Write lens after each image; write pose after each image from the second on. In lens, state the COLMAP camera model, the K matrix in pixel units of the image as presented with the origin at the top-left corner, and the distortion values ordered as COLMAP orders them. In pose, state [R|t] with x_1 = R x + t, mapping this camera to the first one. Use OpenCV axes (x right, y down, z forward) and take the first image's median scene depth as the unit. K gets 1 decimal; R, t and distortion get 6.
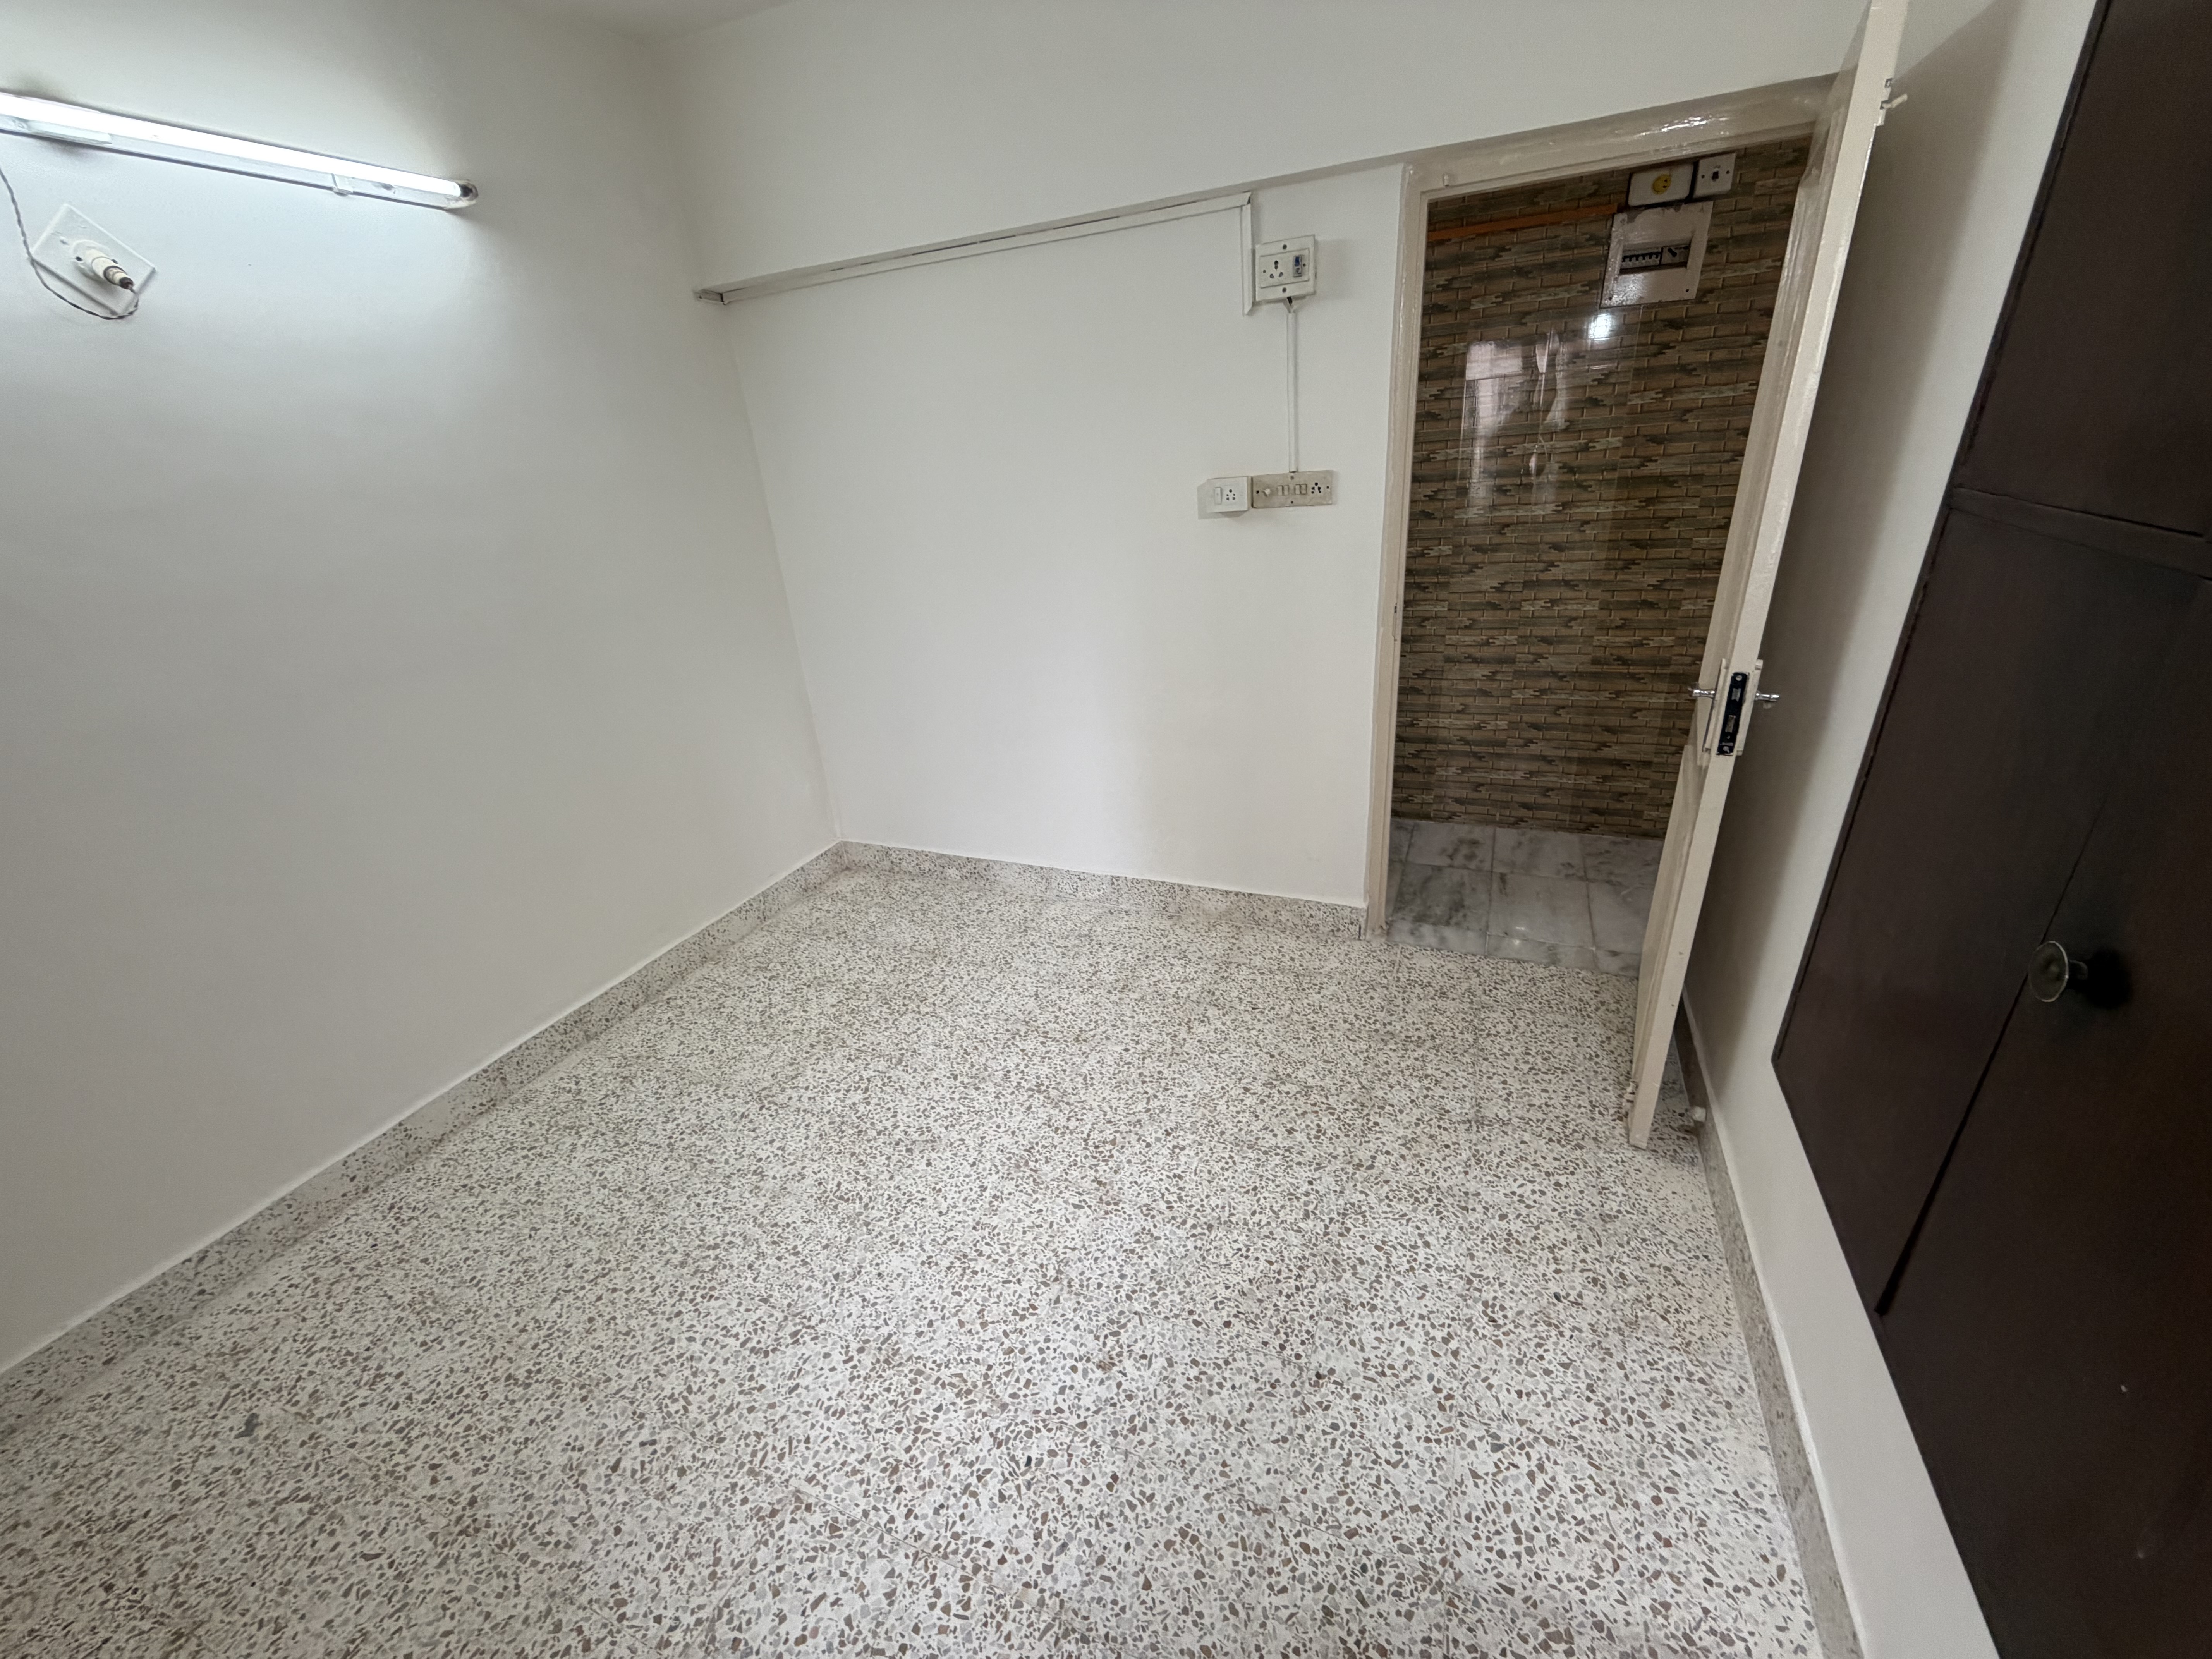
lens RADIAL K [[878.5, 0, 1101.7], [0, 878.5, 826.3], [0, 0, 1]] dist [0.000890, -0.000329]
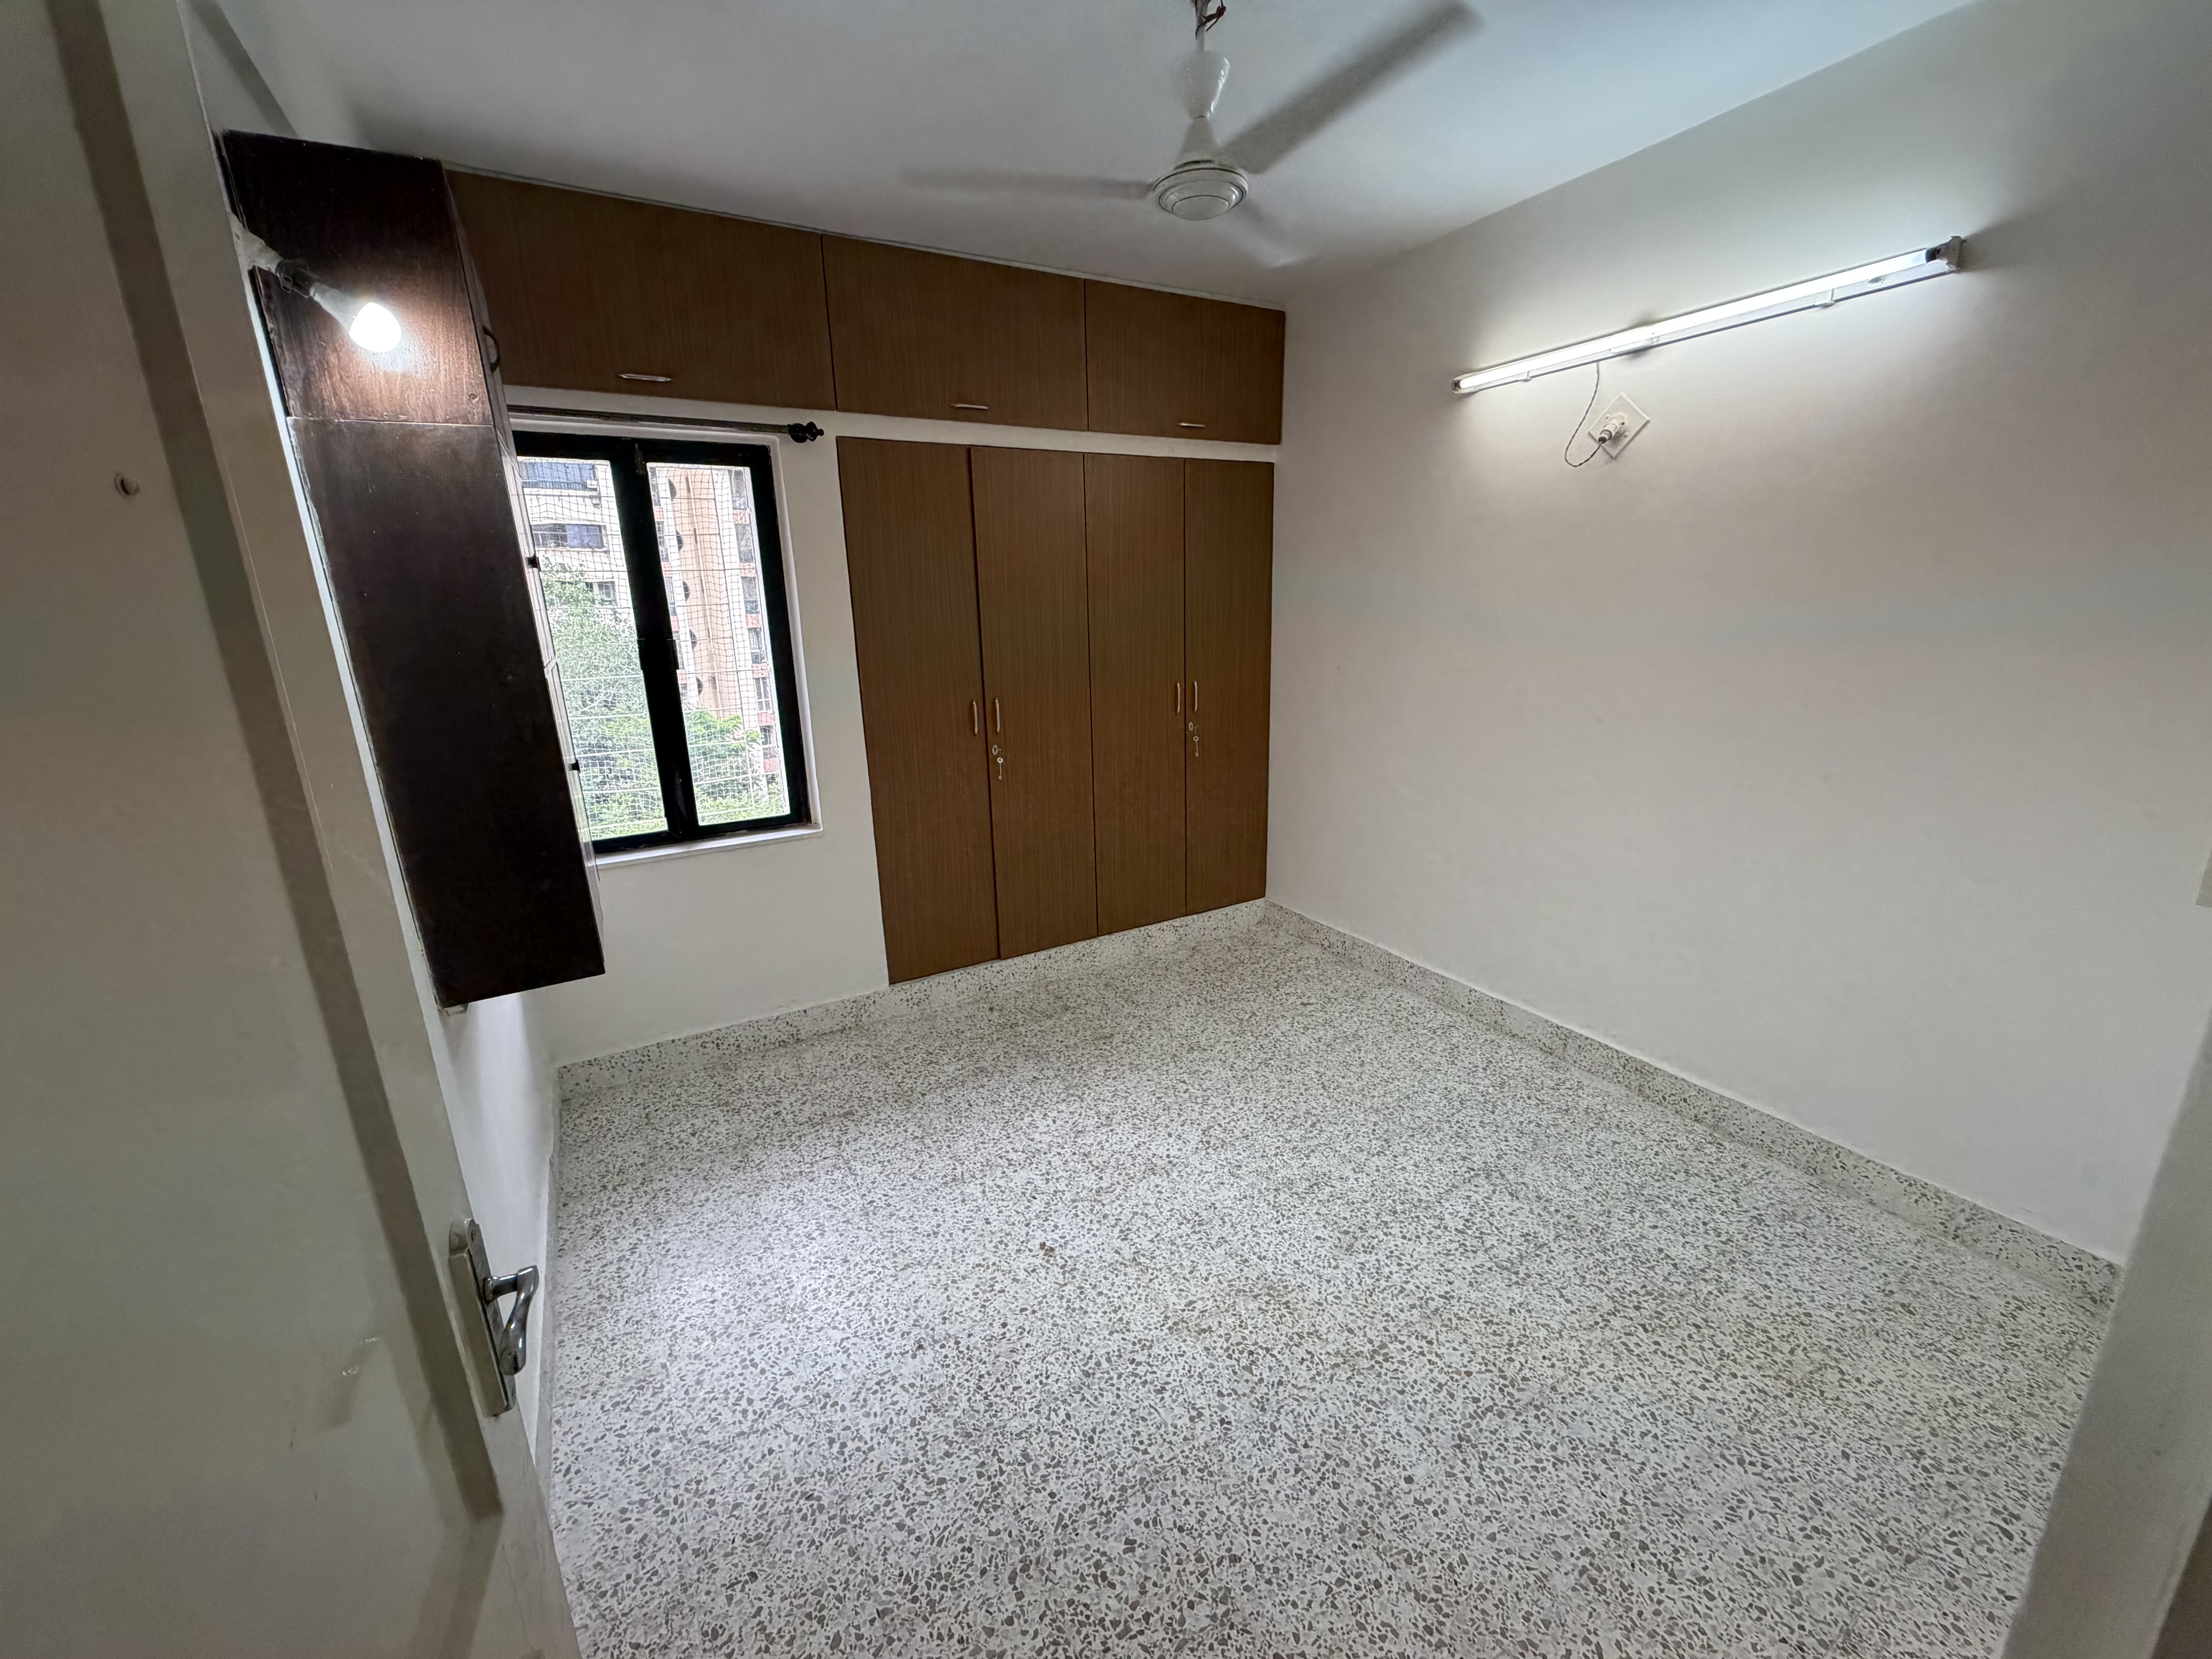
lens RADIAL K [[878.5, 0, 1101.7], [0, 878.5, 826.3], [0, 0, 1]] dist [0.000890, -0.000329]
pose [[-0.597332, 0.292400, -0.746791, 0.684338], [-0.253614, 0.814514, 0.521774, -0.567306], [0.760838, 0.501069, -0.412378, 1.146342]]
